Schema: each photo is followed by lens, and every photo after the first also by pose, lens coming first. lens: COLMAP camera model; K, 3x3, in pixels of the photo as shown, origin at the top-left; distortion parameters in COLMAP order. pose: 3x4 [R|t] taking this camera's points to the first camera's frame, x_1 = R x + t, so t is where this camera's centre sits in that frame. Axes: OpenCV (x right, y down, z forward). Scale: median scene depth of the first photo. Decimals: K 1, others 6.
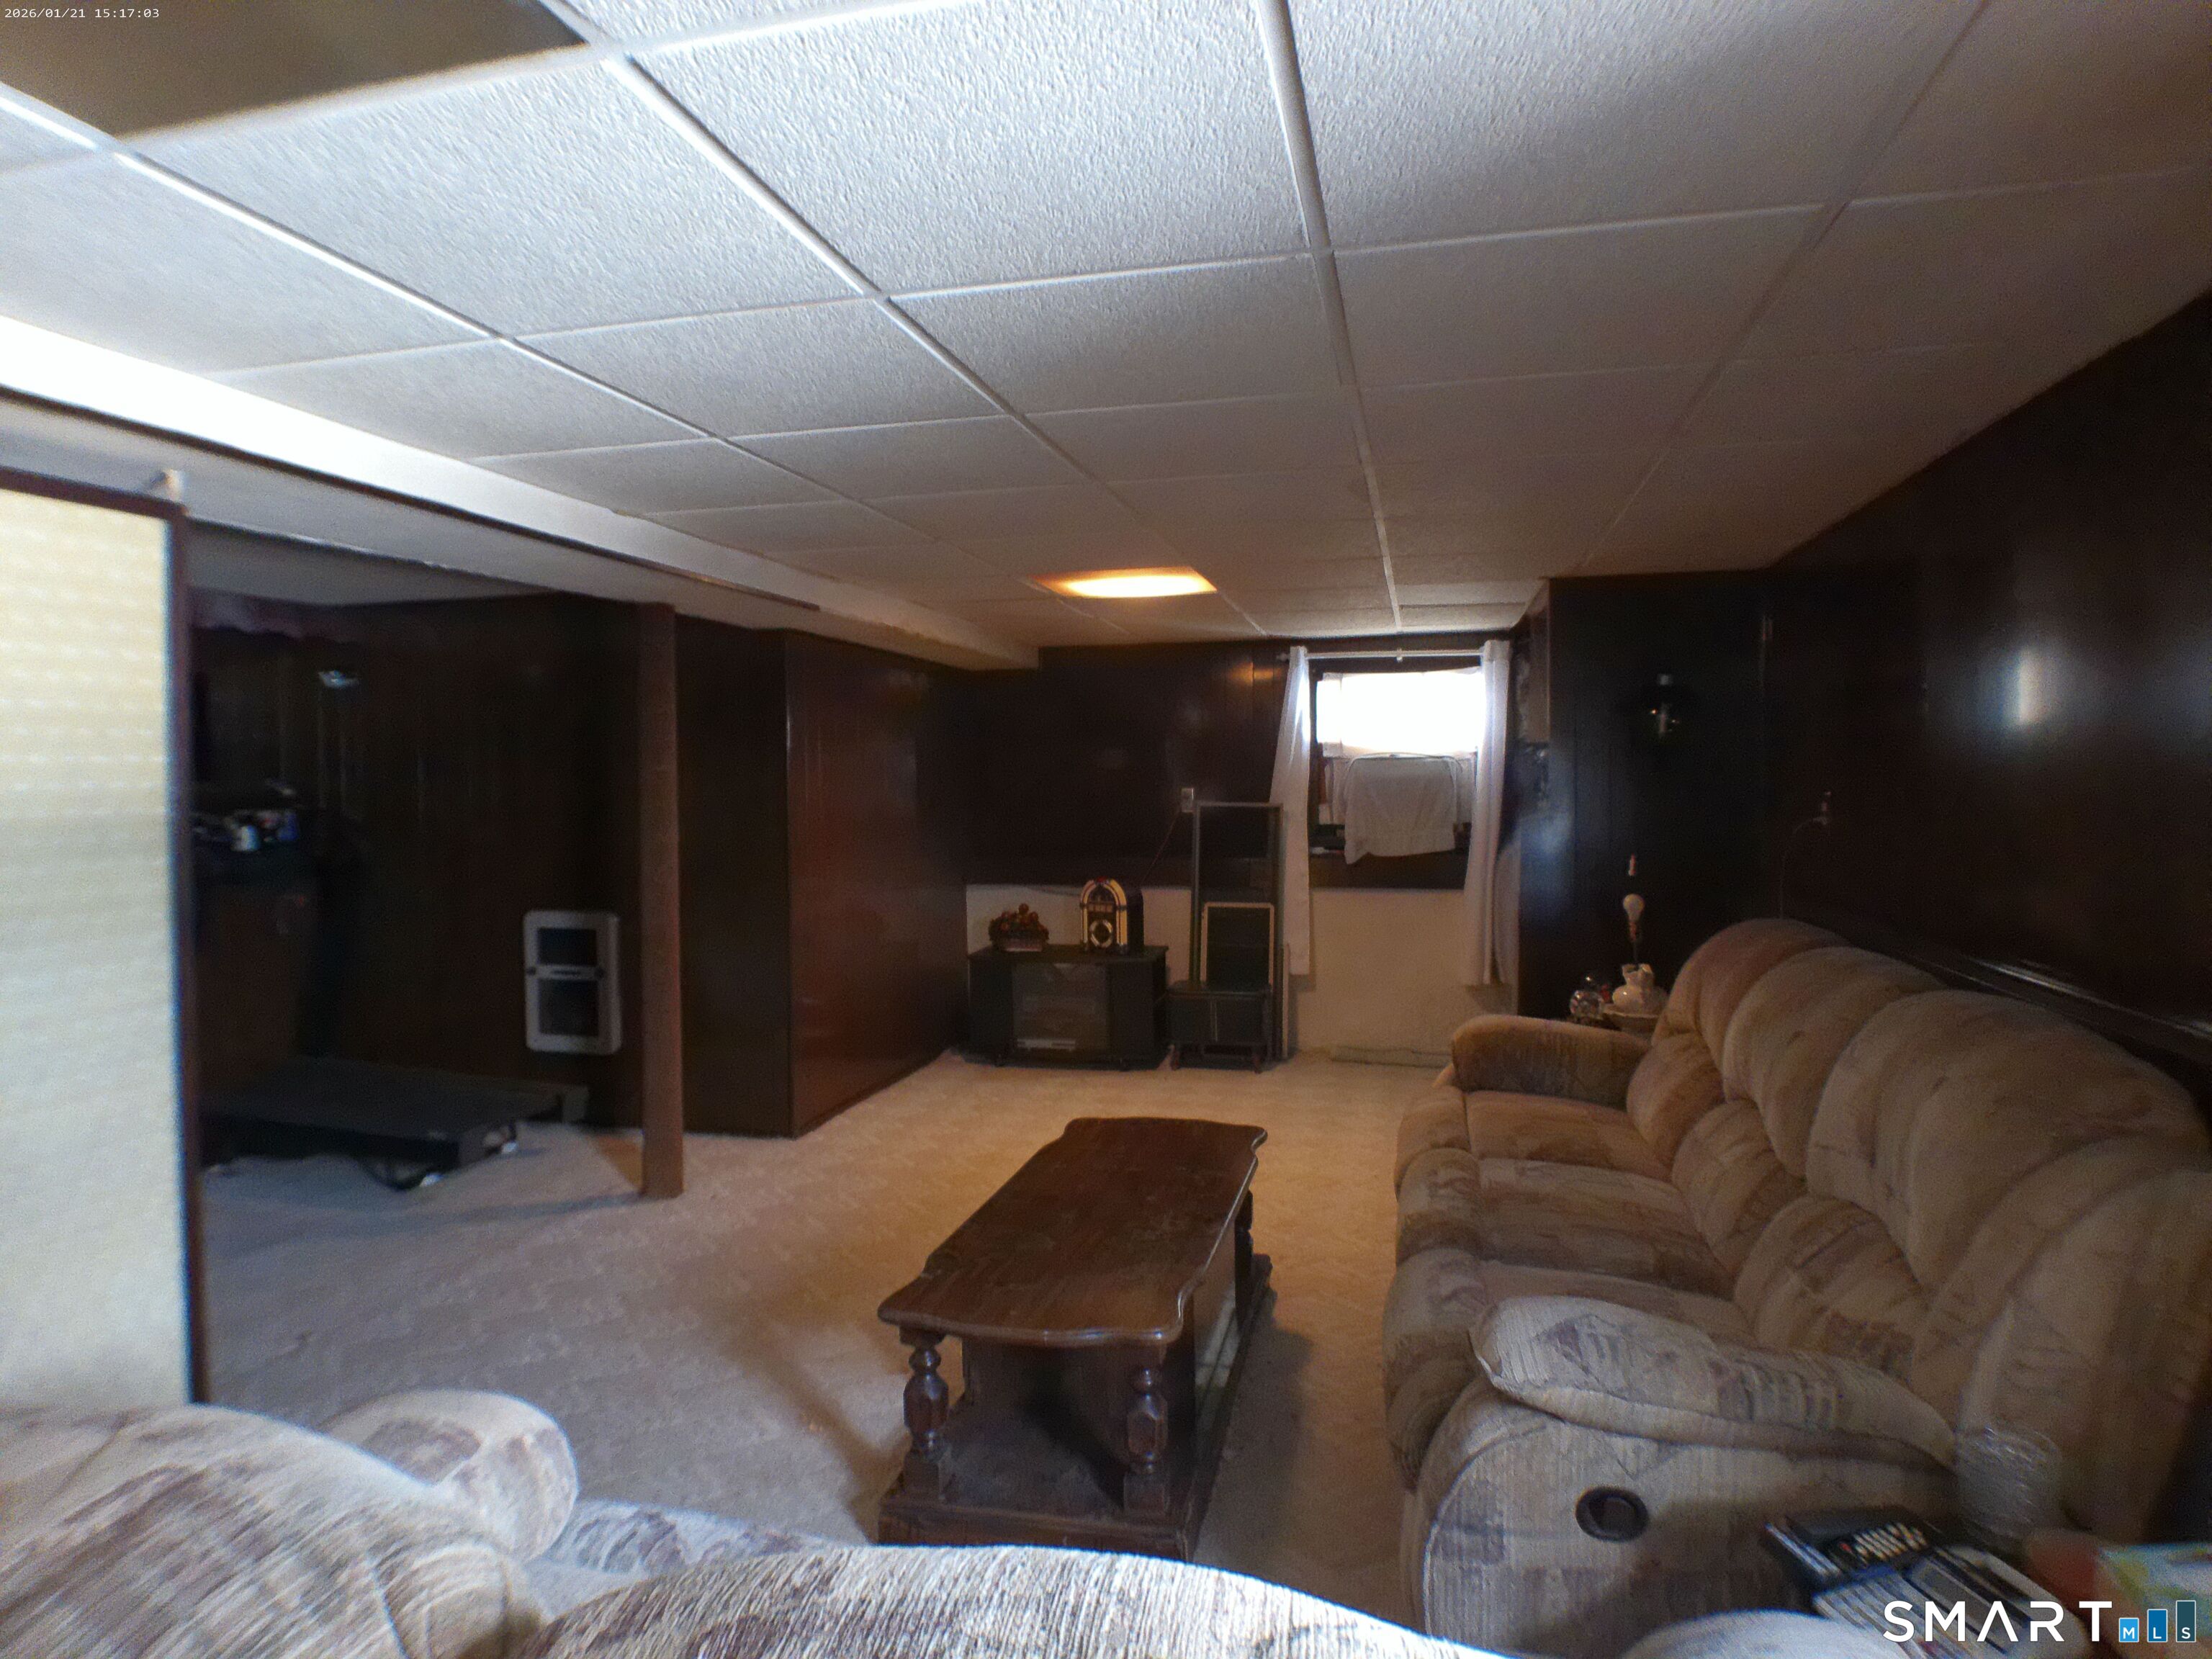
lens RADIAL K [[1297.8, 0, 1109.2], [0, 1297.8, 825.7], [0, 0, 1]] dist [-0.010341, -0.026219]
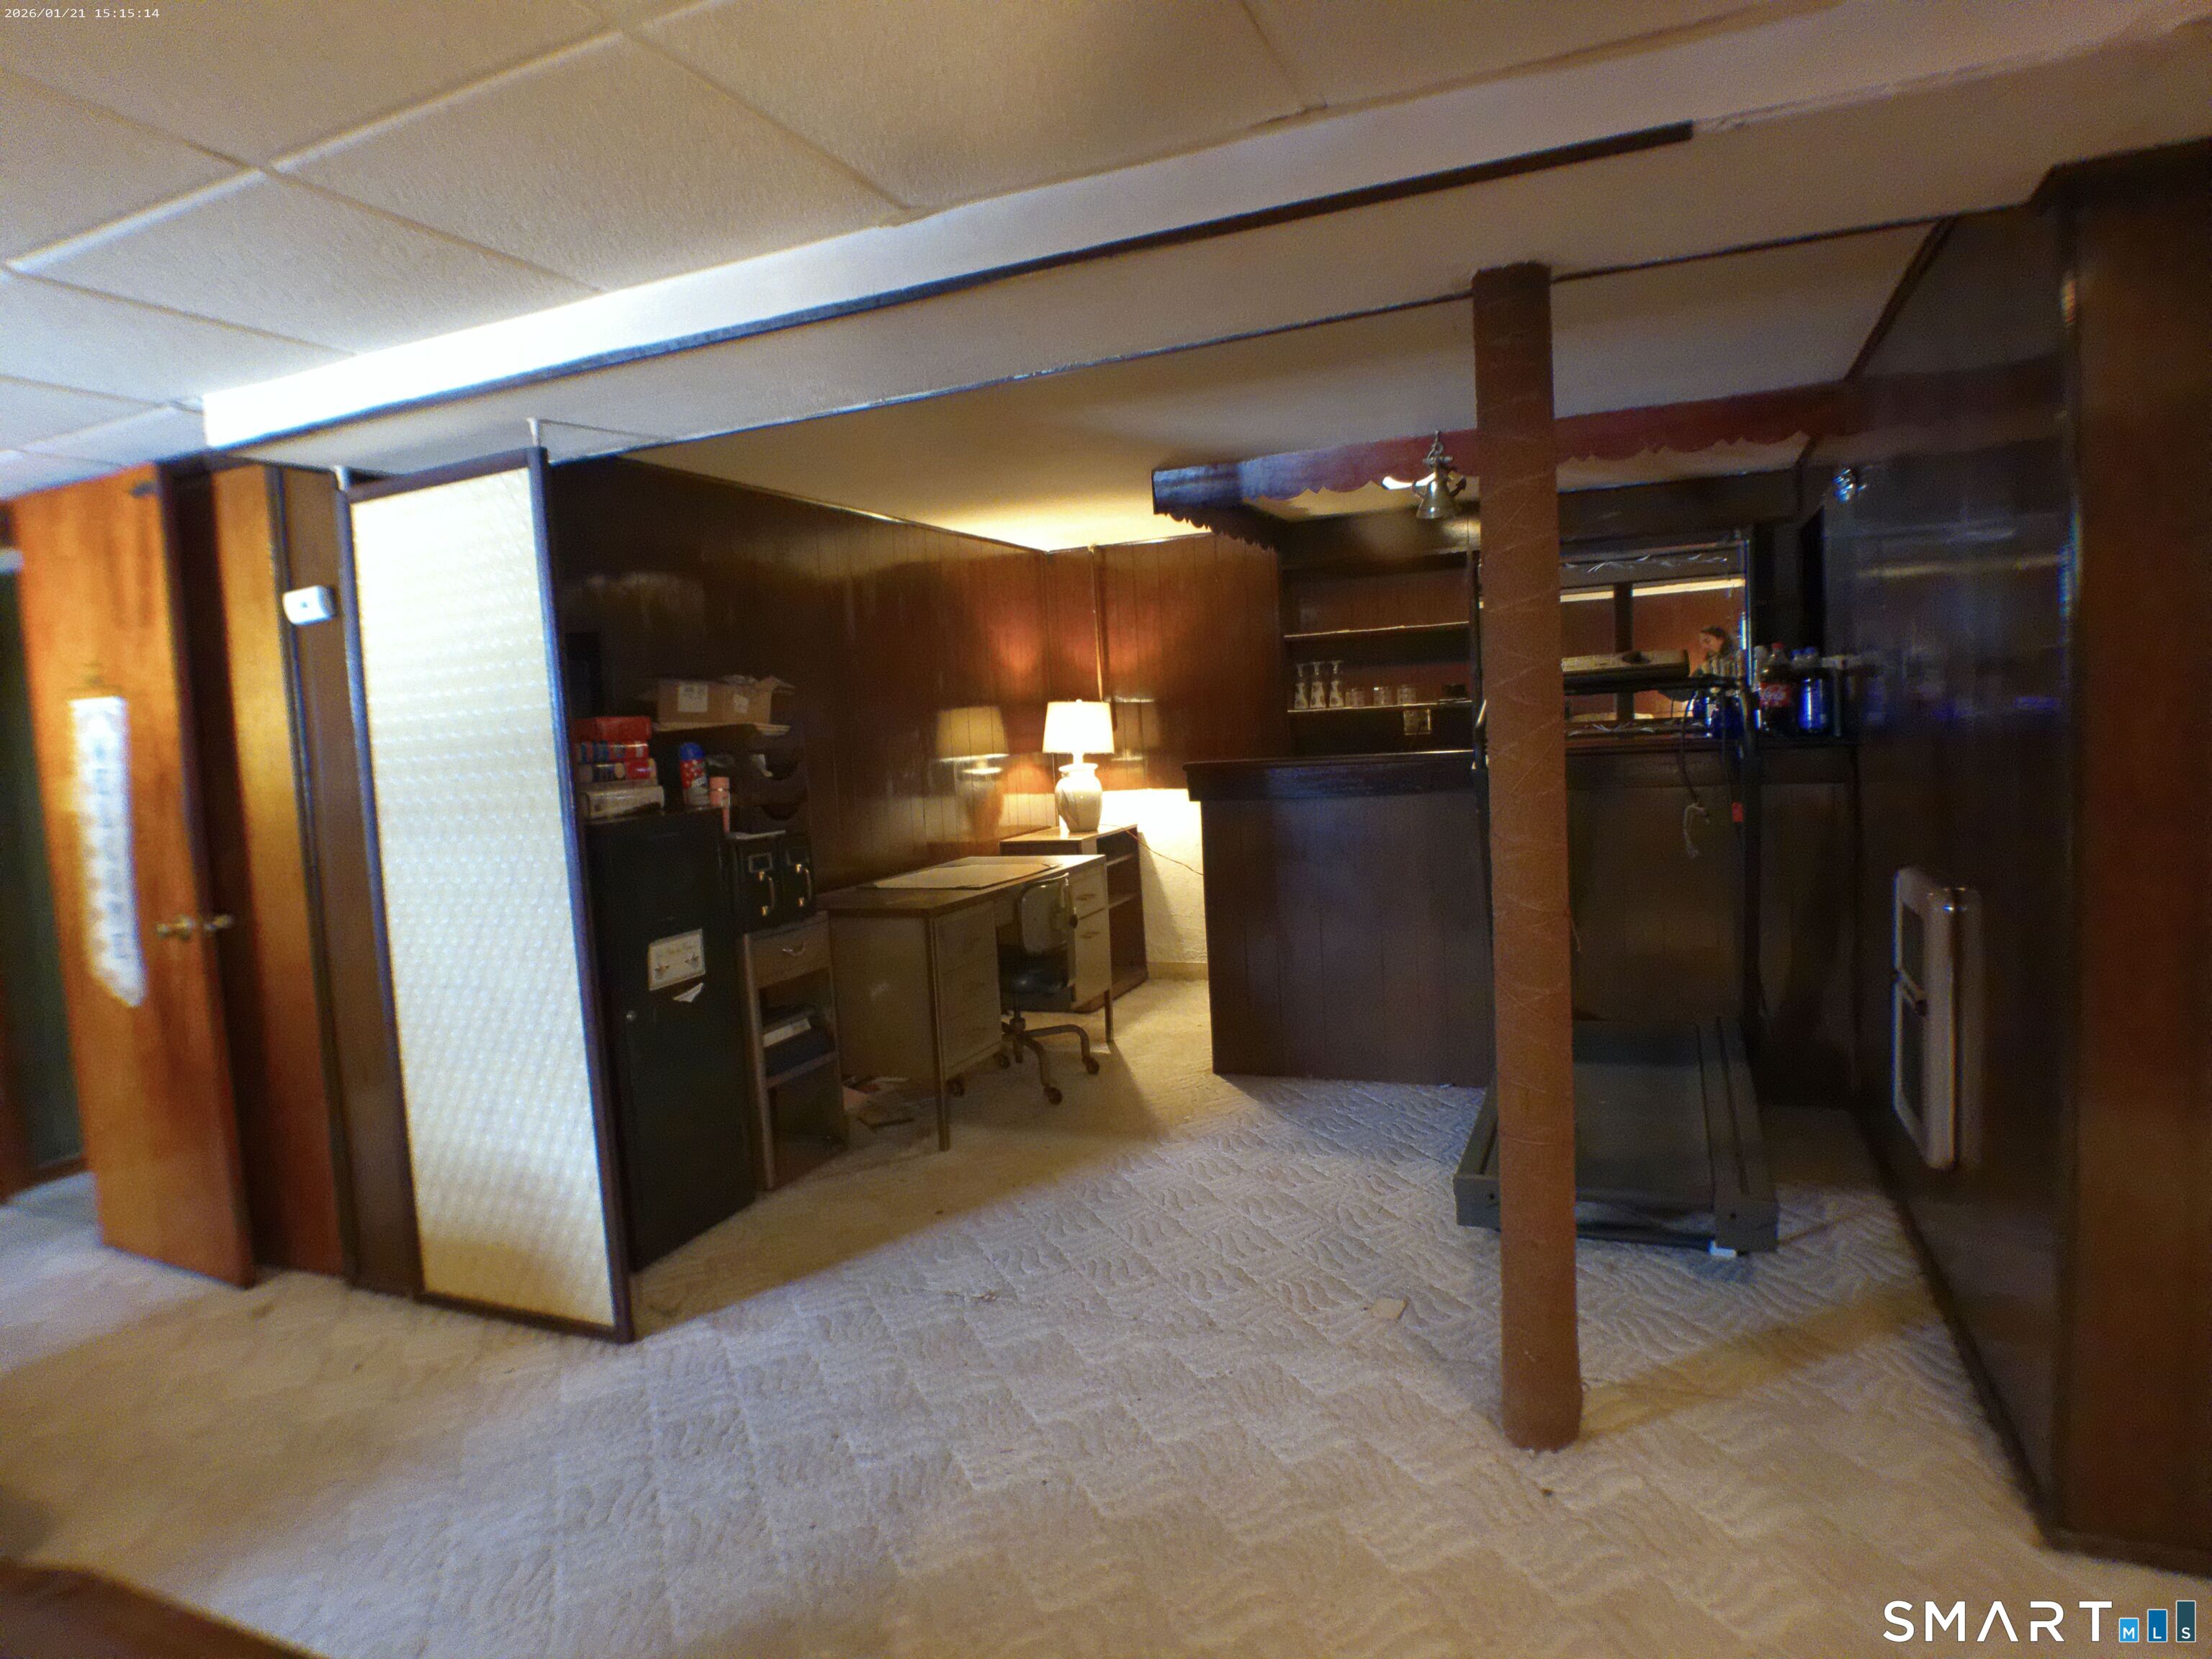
lens RADIAL K [[1297.8, 0, 1109.2], [0, 1297.8, 825.7], [0, 0, 1]] dist [-0.010341, -0.026219]
pose [[-0.165438, 0.094545, -0.981678, 0.154654], [0.020054, 0.995511, 0.092498, -0.010417], [0.986016, -0.004384, -0.166591, 0.822134]]
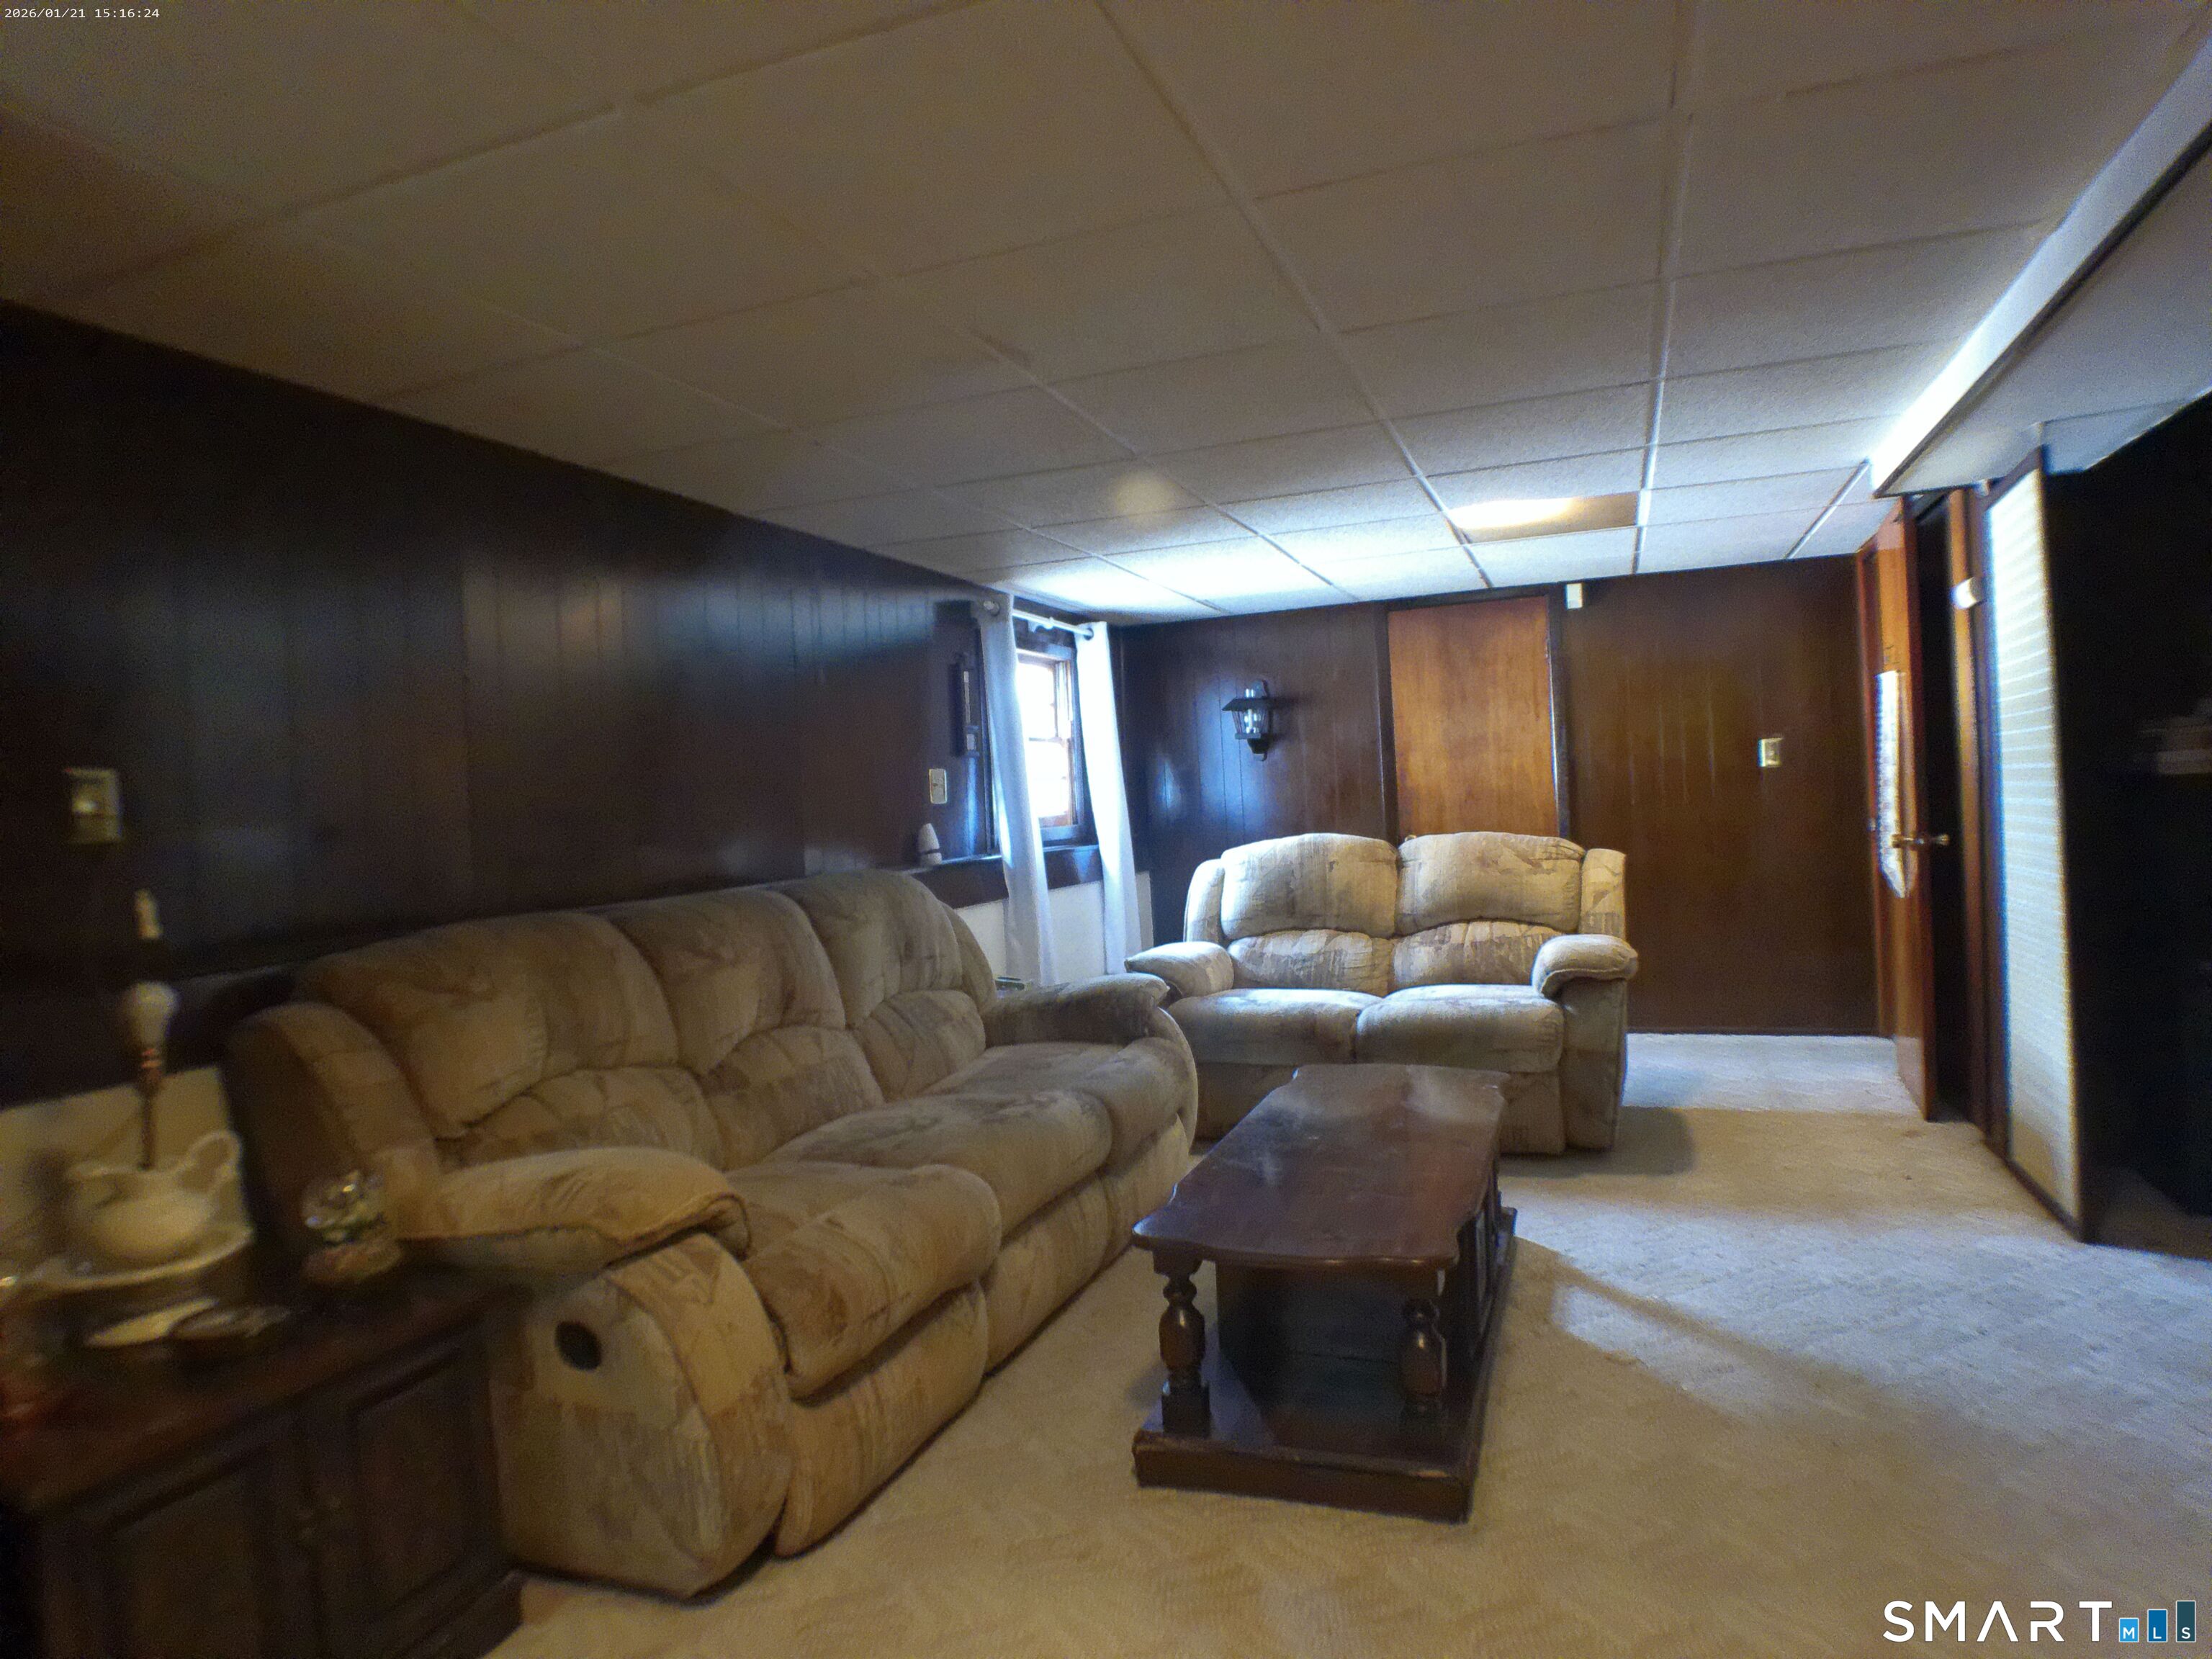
lens RADIAL K [[1297.8, 0, 1109.2], [0, 1297.8, 825.7], [0, 0, 1]] dist [-0.010341, -0.026219]
pose [[-0.989800, 0.060213, 0.129110, 0.026278], [0.067556, 0.996292, 0.053272, -0.001681], [-0.125424, 0.061451, -0.990198, 1.188383]]
